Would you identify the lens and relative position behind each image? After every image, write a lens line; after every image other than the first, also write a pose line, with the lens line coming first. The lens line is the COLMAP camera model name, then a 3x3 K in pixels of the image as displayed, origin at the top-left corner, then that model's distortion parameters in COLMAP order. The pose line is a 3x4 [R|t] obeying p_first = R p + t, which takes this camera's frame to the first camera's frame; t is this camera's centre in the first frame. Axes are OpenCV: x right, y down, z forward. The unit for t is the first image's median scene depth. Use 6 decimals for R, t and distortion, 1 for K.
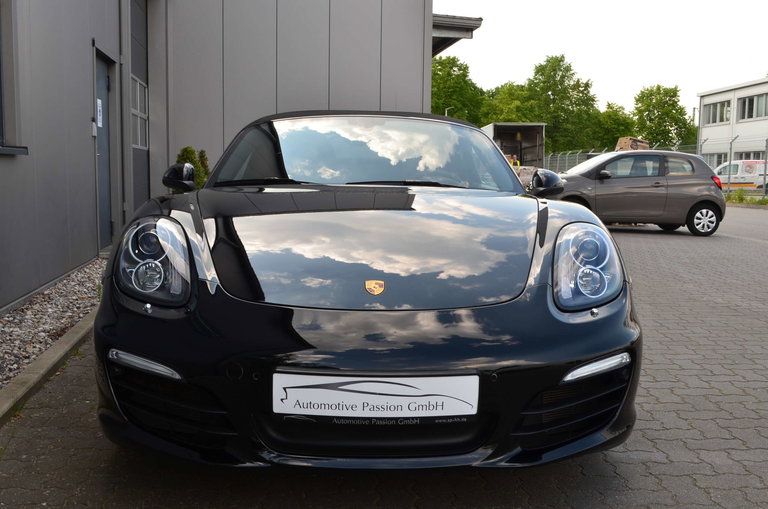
lens RADIAL K [[779.5, 0, 383.7], [0, 779.5, 261.6], [0, 0, 1]] dist [-0.063006, 0.014105]
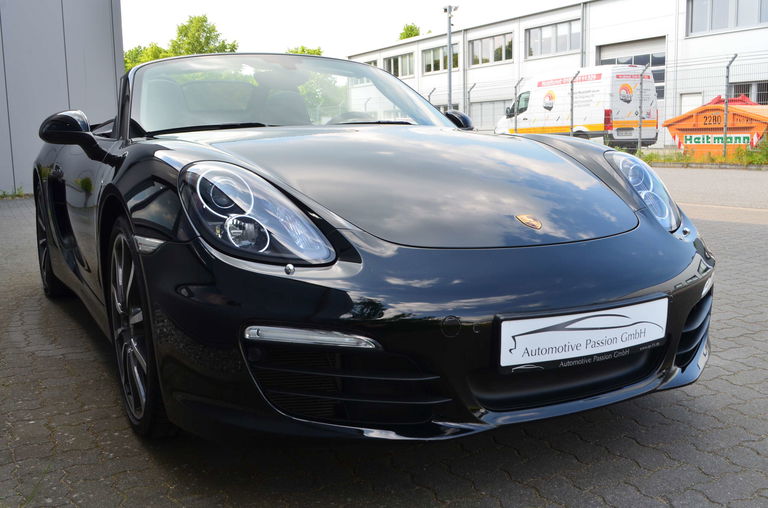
lens RADIAL K [[797.4, 0, 384.0], [0, 797.4, 254.0], [0, 0, 1]] dist [-0.048726, -0.008740]
pose [[0.907037, -0.095762, 0.410016, -0.615167], [0.082666, 0.995342, 0.049594, 0.011319], [-0.412856, -0.011089, 0.910729, 0.230146]]
